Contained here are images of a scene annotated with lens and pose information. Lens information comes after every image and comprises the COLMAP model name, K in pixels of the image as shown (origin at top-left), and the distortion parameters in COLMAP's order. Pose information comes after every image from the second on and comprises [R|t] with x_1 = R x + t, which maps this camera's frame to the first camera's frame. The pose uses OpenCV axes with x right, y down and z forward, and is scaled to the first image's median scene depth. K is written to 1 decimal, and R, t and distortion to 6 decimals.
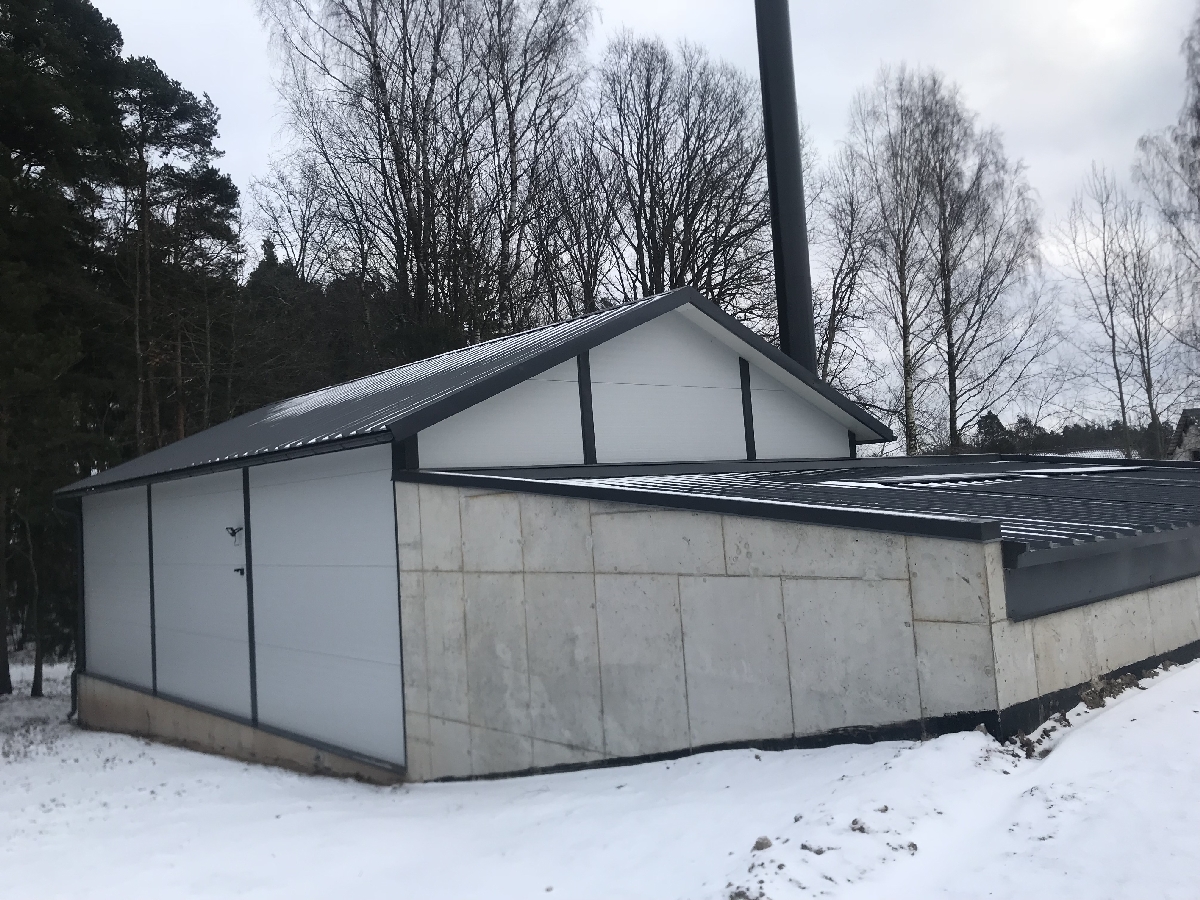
lens RADIAL K [[987.5, 0, 561.8], [0, 987.5, 455.5], [0, 0, 1]] dist [0.022394, 0.001329]
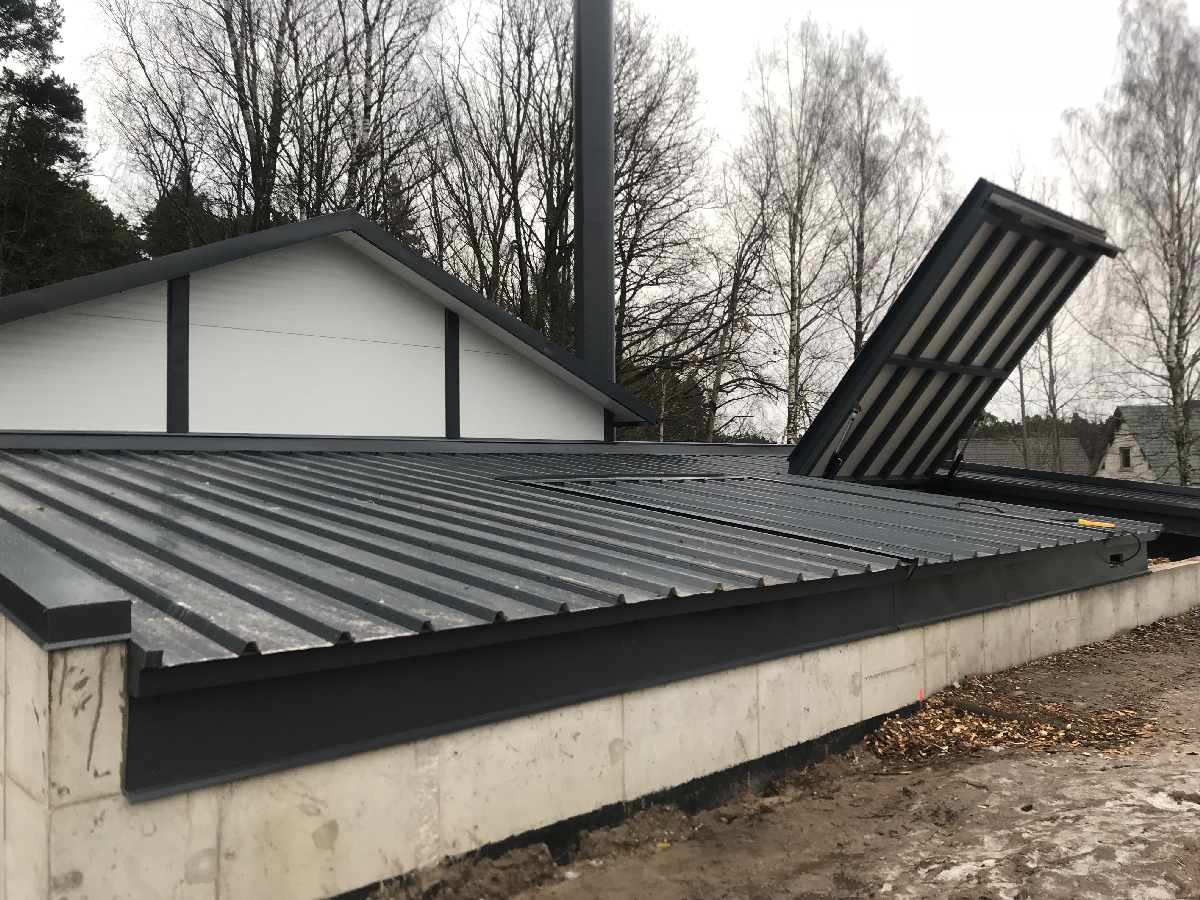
lens RADIAL K [[987.5, 0, 594.3], [0, 987.5, 453.2], [0, 0, 1]] dist [0.022394, 0.001329]
pose [[0.997589, 0.049631, 0.048498, 0.105959], [-0.051127, 0.998238, 0.030117, -0.005615], [-0.046918, -0.032524, 0.998369, 0.081424]]
